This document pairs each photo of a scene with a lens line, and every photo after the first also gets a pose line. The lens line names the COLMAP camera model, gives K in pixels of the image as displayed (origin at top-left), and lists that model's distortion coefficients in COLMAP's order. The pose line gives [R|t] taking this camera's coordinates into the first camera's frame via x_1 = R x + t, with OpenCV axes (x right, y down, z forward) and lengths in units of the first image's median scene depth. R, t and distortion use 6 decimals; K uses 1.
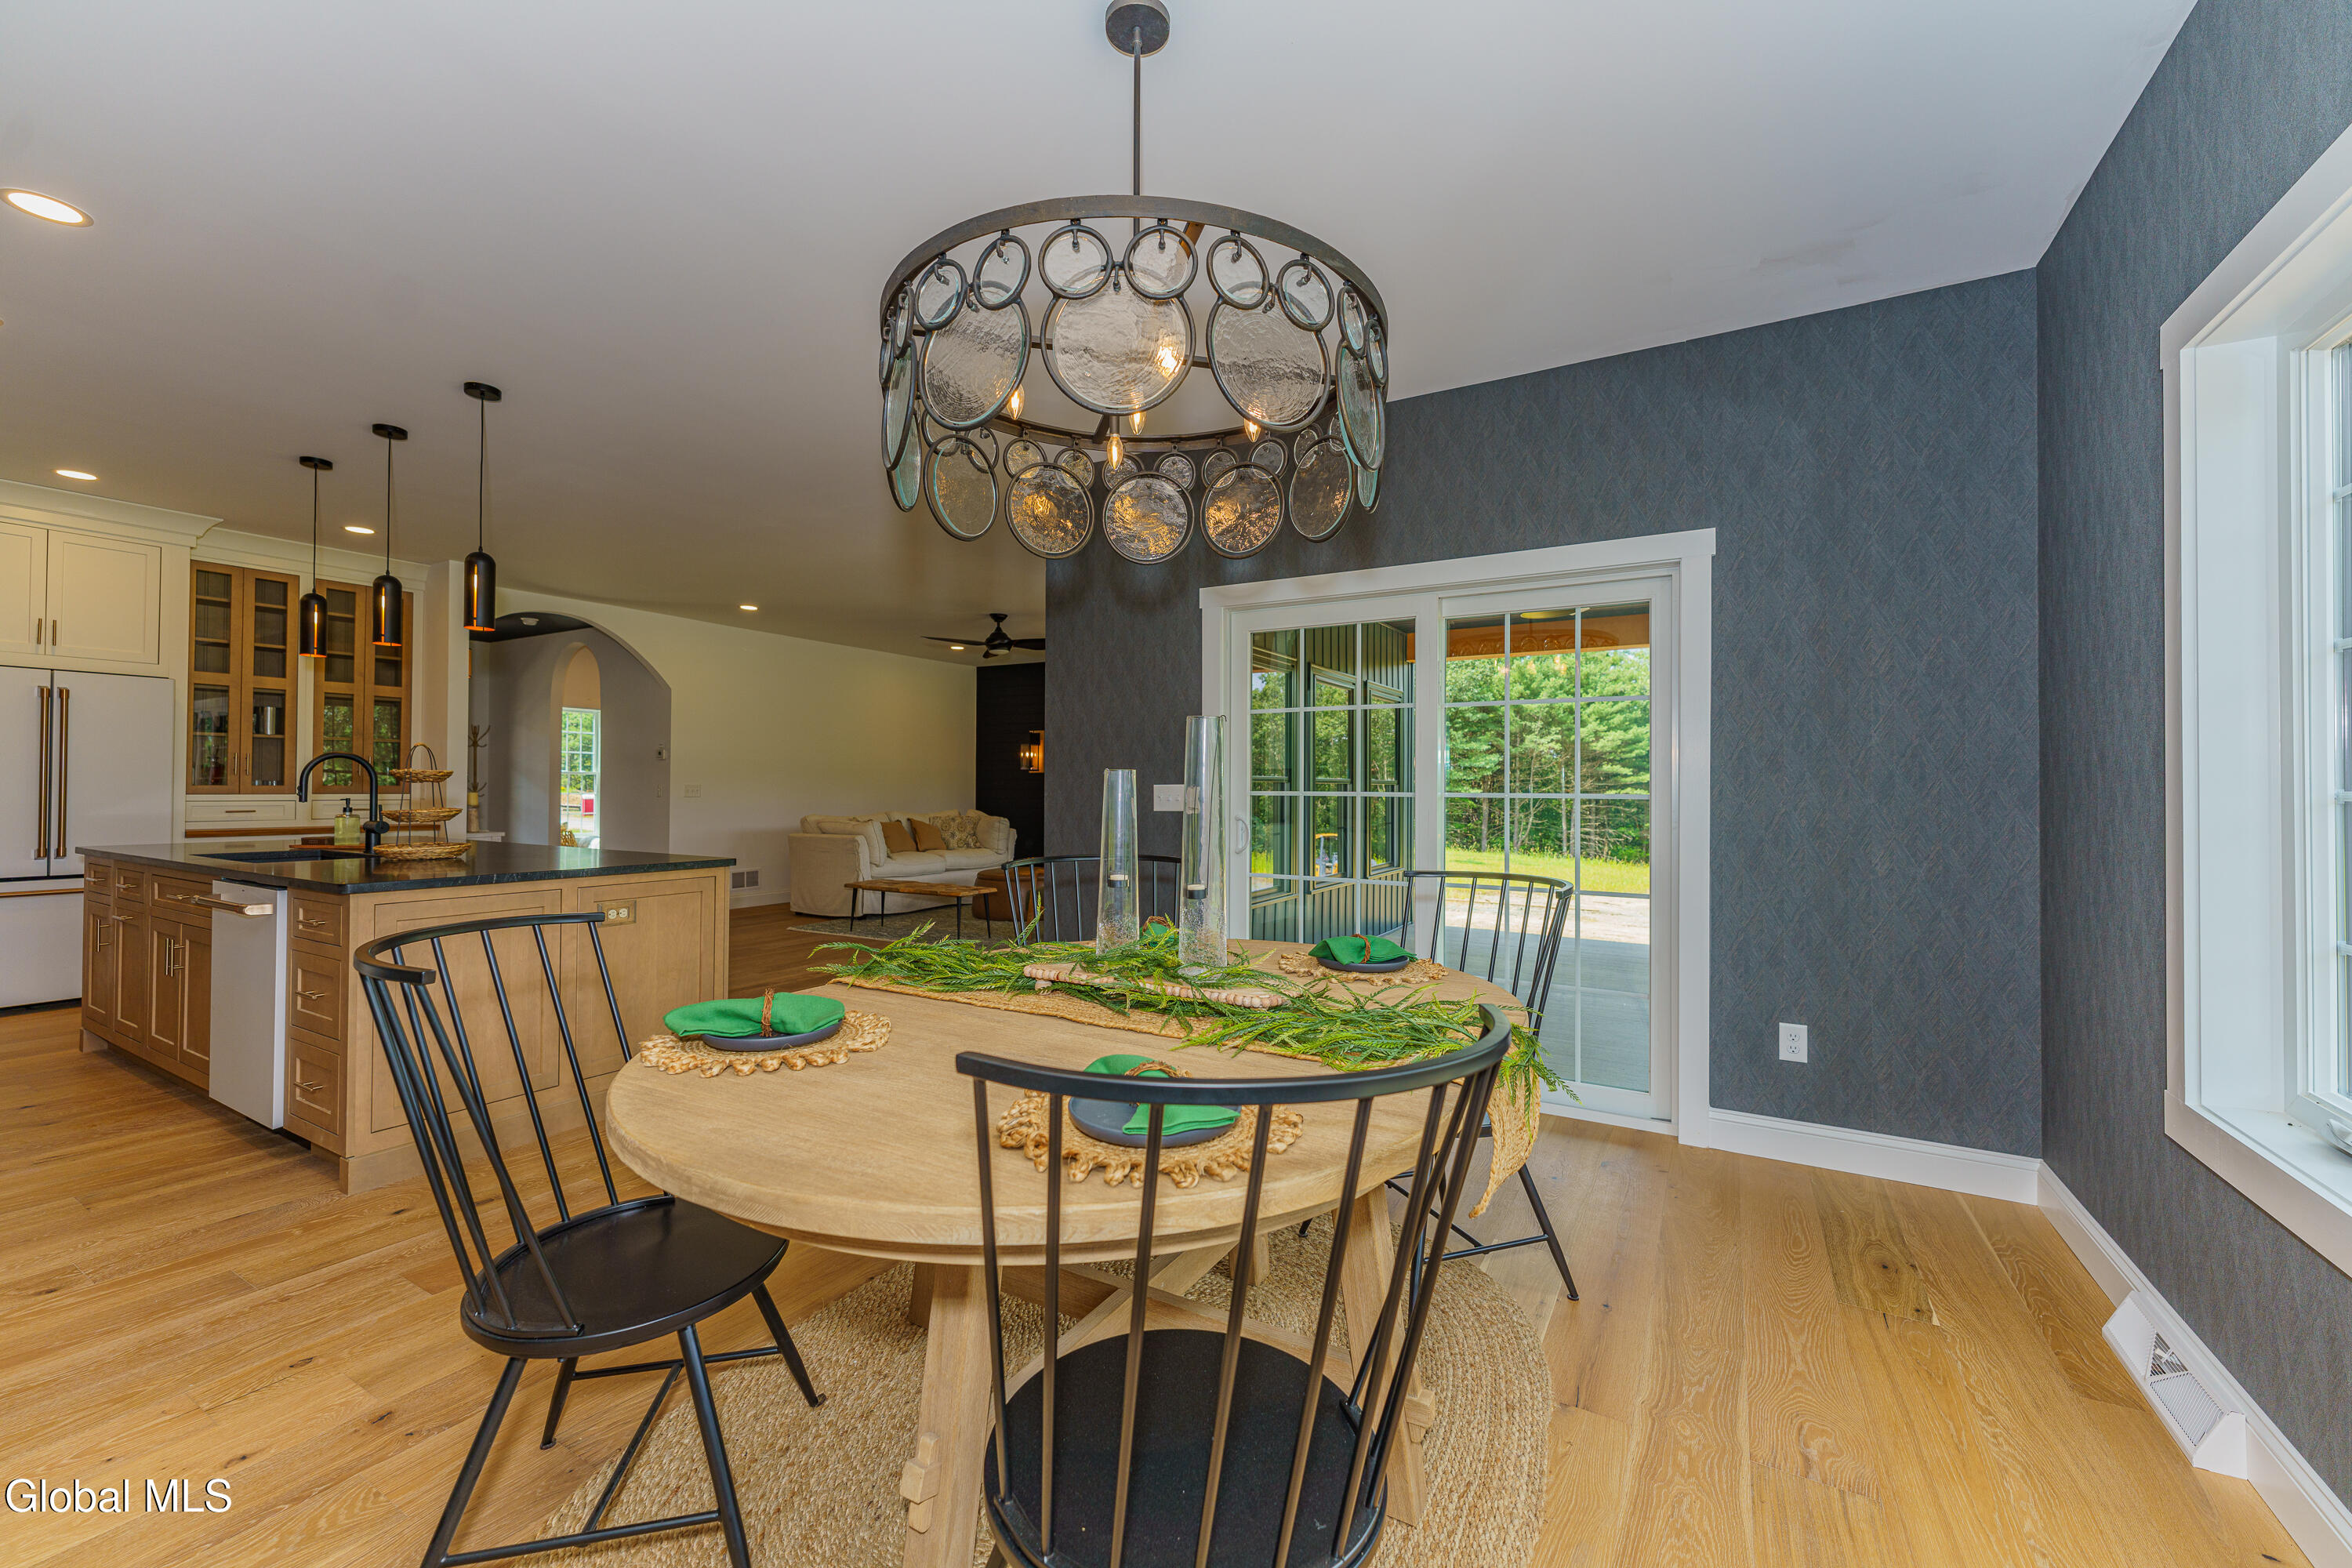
lens RADIAL K [[936.7, 0, 1173.8], [0, 936.7, 779.3], [0, 0, 1]] dist [0.000400, 0.000241]
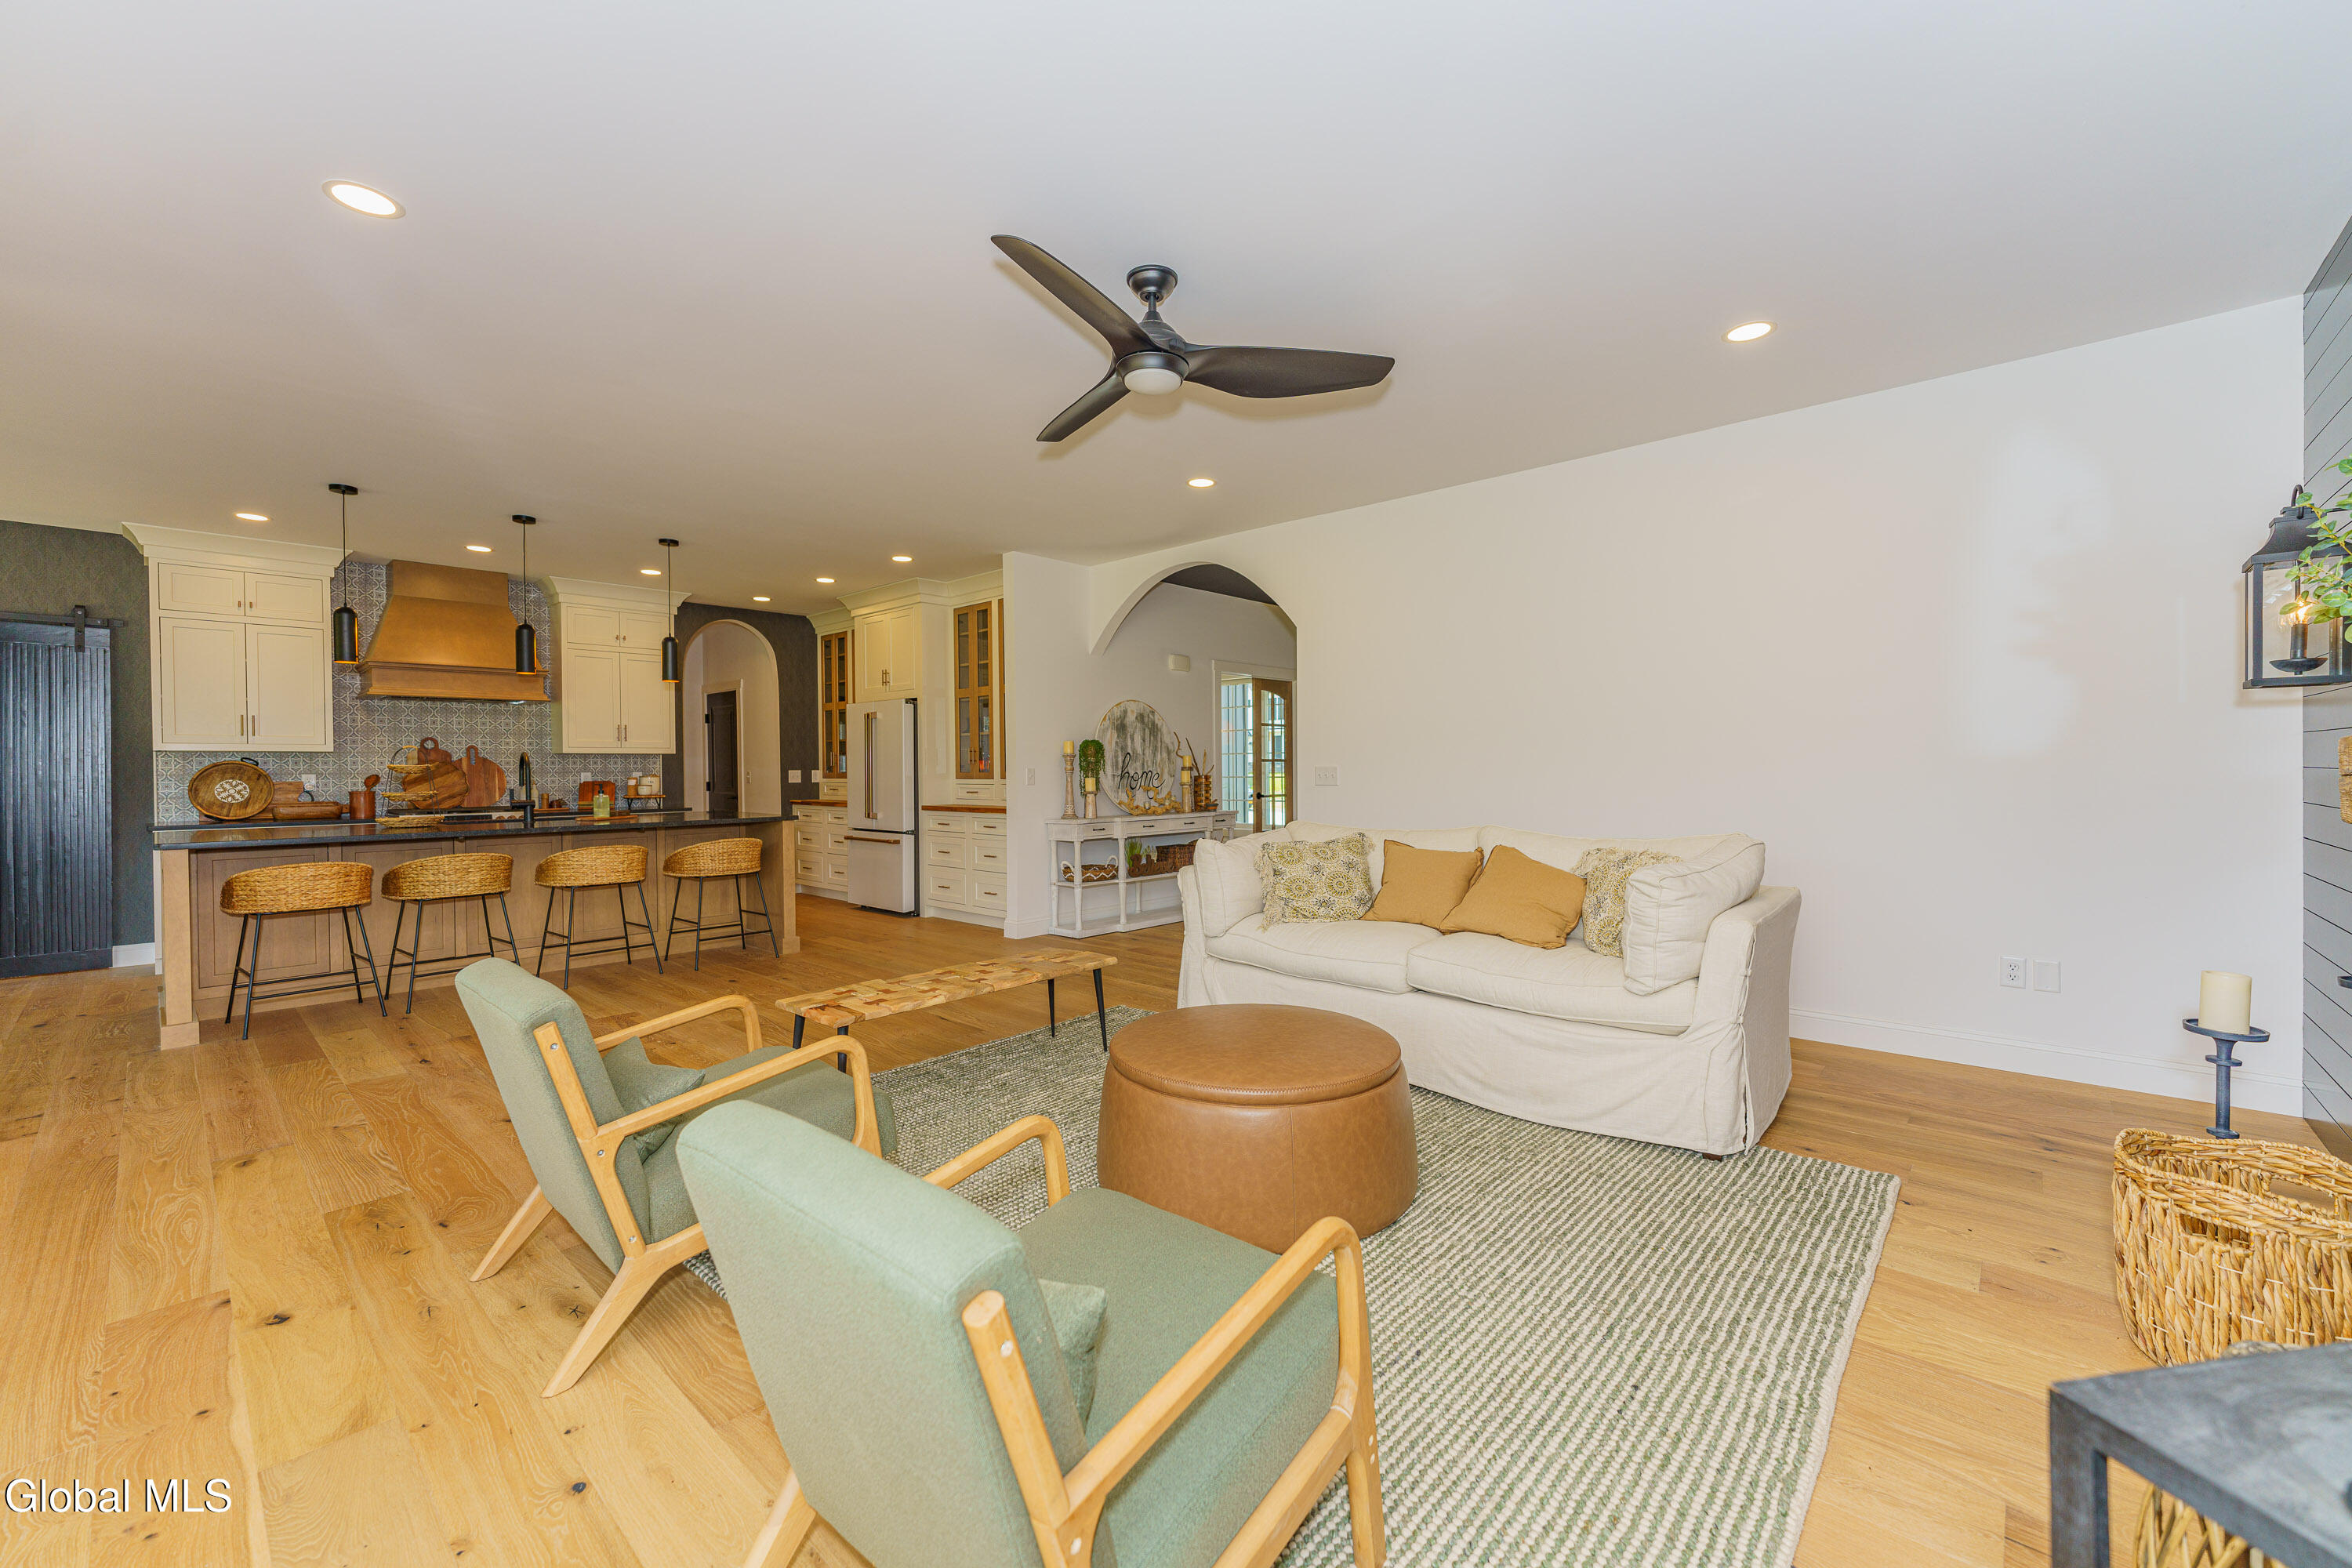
lens RADIAL K [[936.7, 0, 1173.8], [0, 936.7, 779.3], [0, 0, 1]] dist [0.000400, 0.000241]
pose [[-0.209976, 0.005554, -0.977691, 0.168348], [0.013323, 0.999907, 0.002819, 0.012137], [0.977616, -0.012433, -0.210031, 1.177868]]
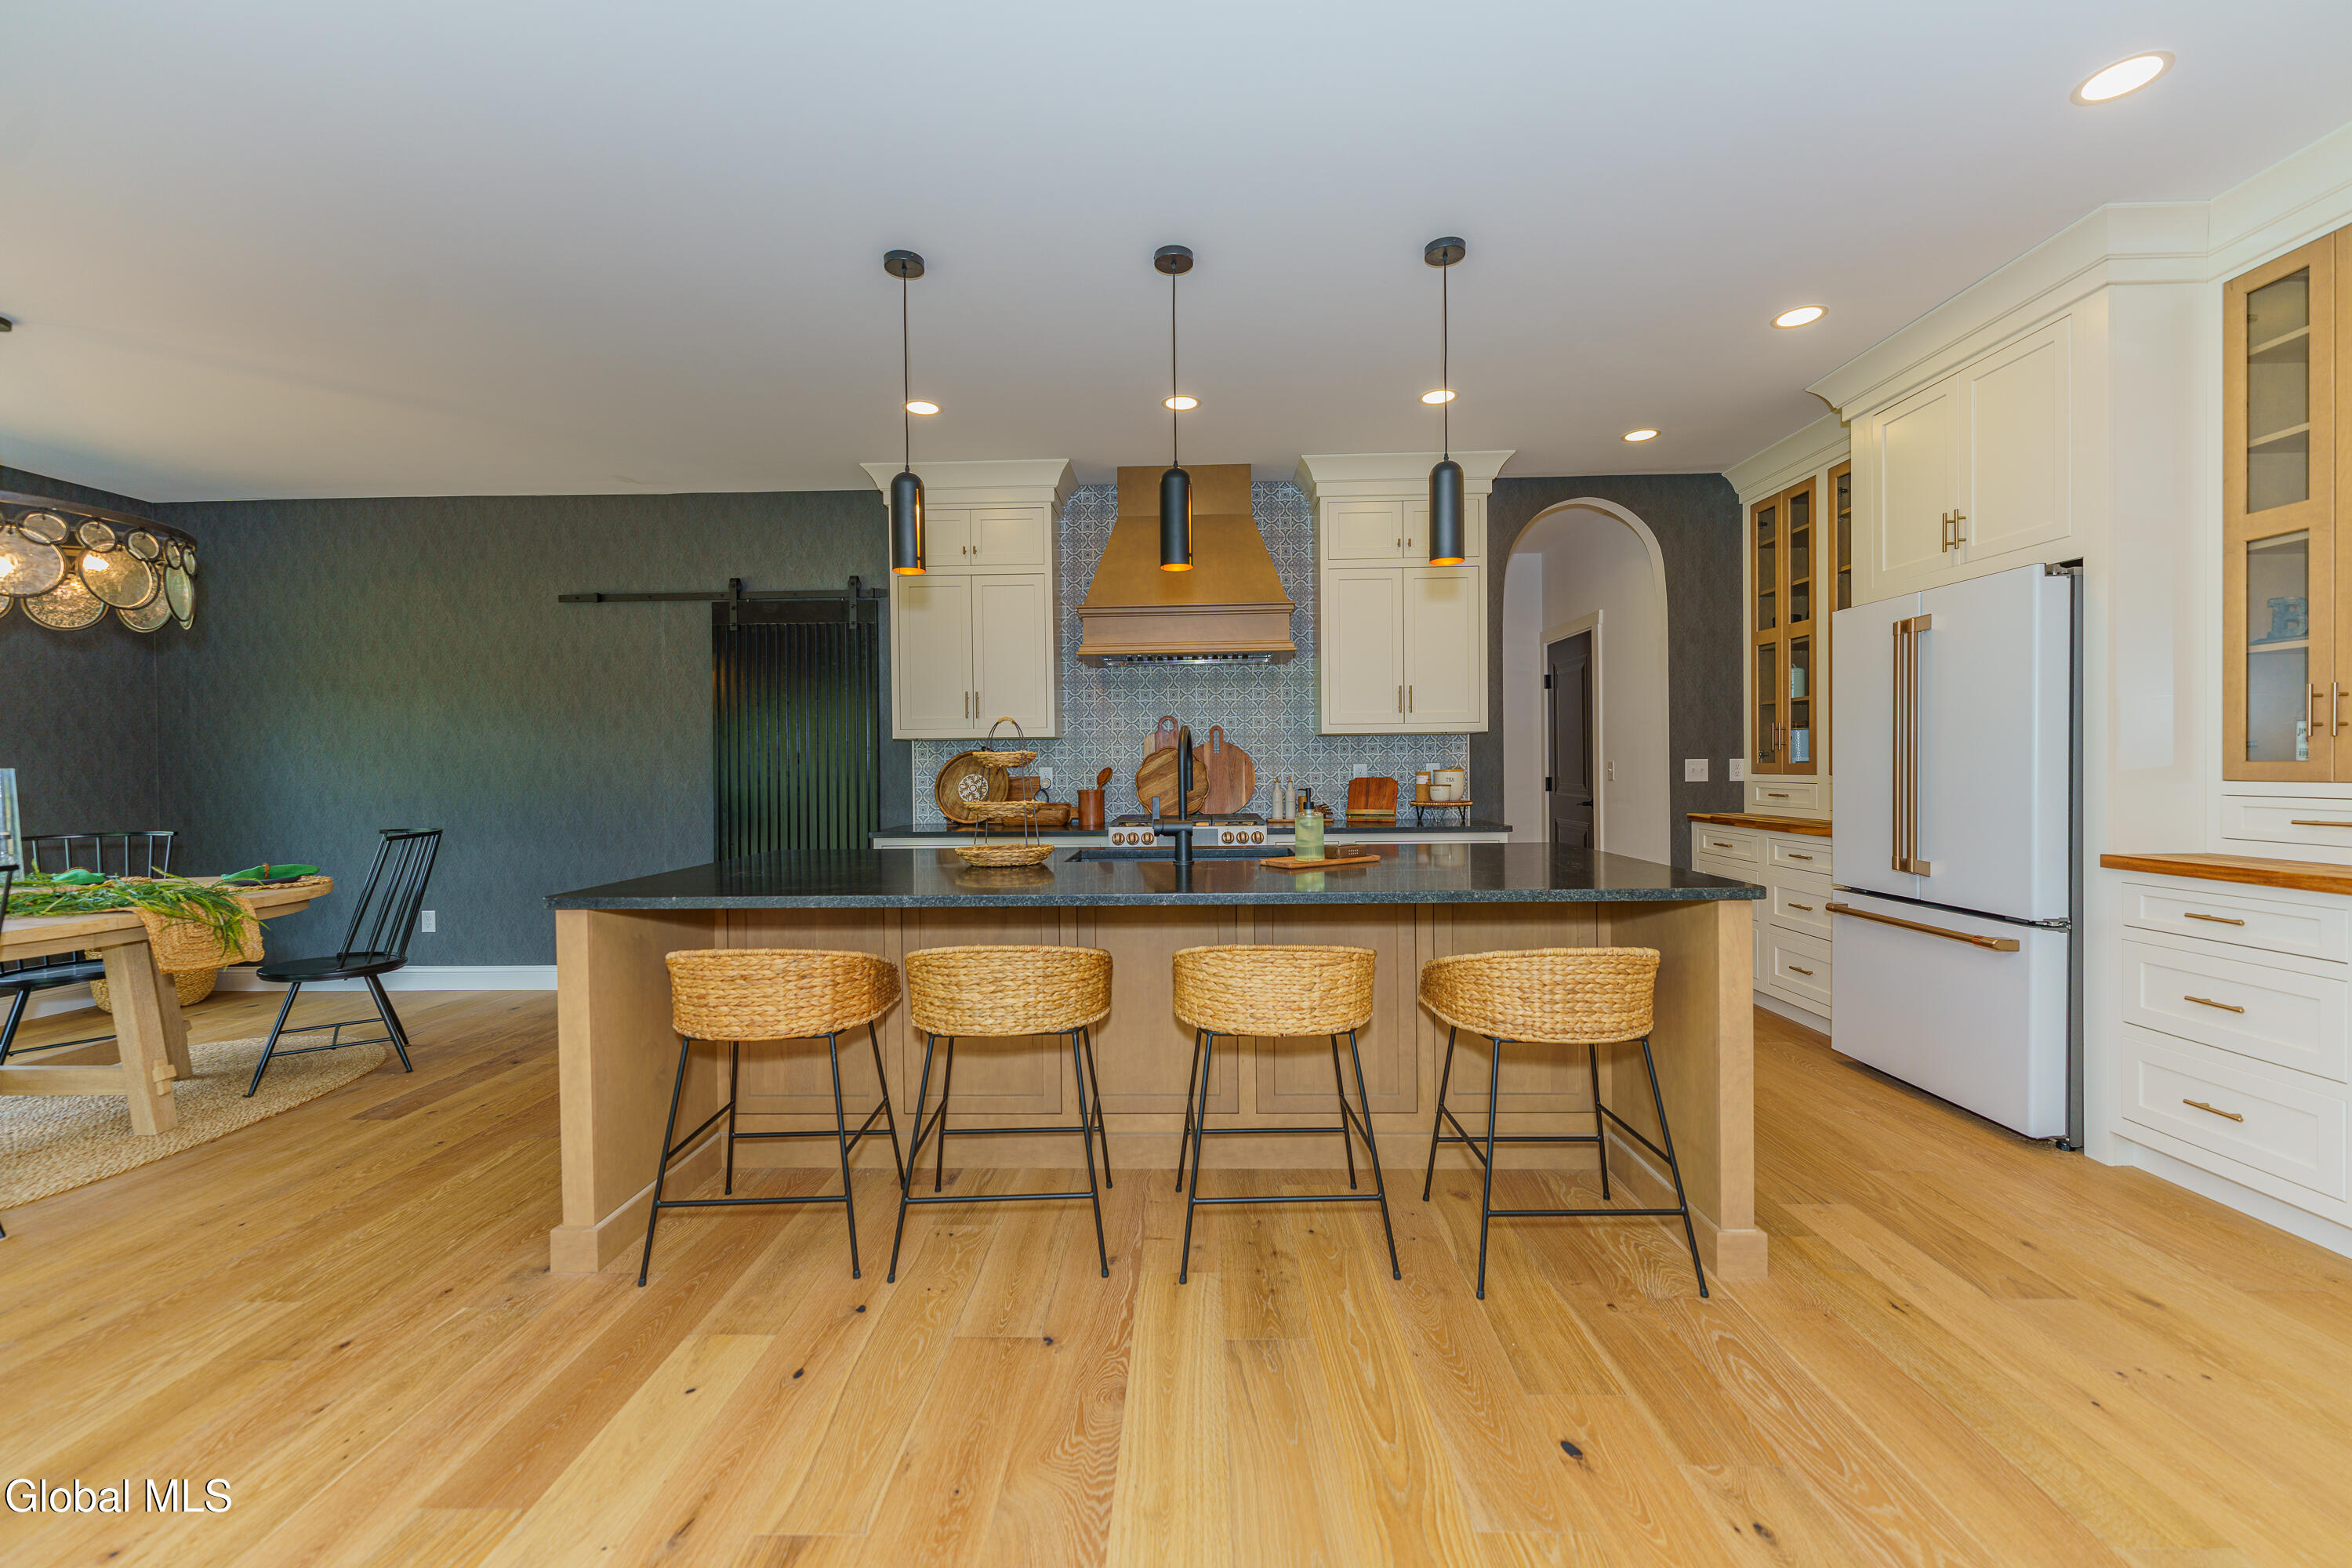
lens RADIAL K [[936.7, 0, 1173.8], [0, 936.7, 779.3], [0, 0, 1]] dist [0.000400, 0.000241]
pose [[-0.876278, 0.009490, -0.481712, -0.262169], [0.008373, 0.999955, 0.004468, 0.005915], [0.481733, -0.000119, -0.876318, 0.852141]]
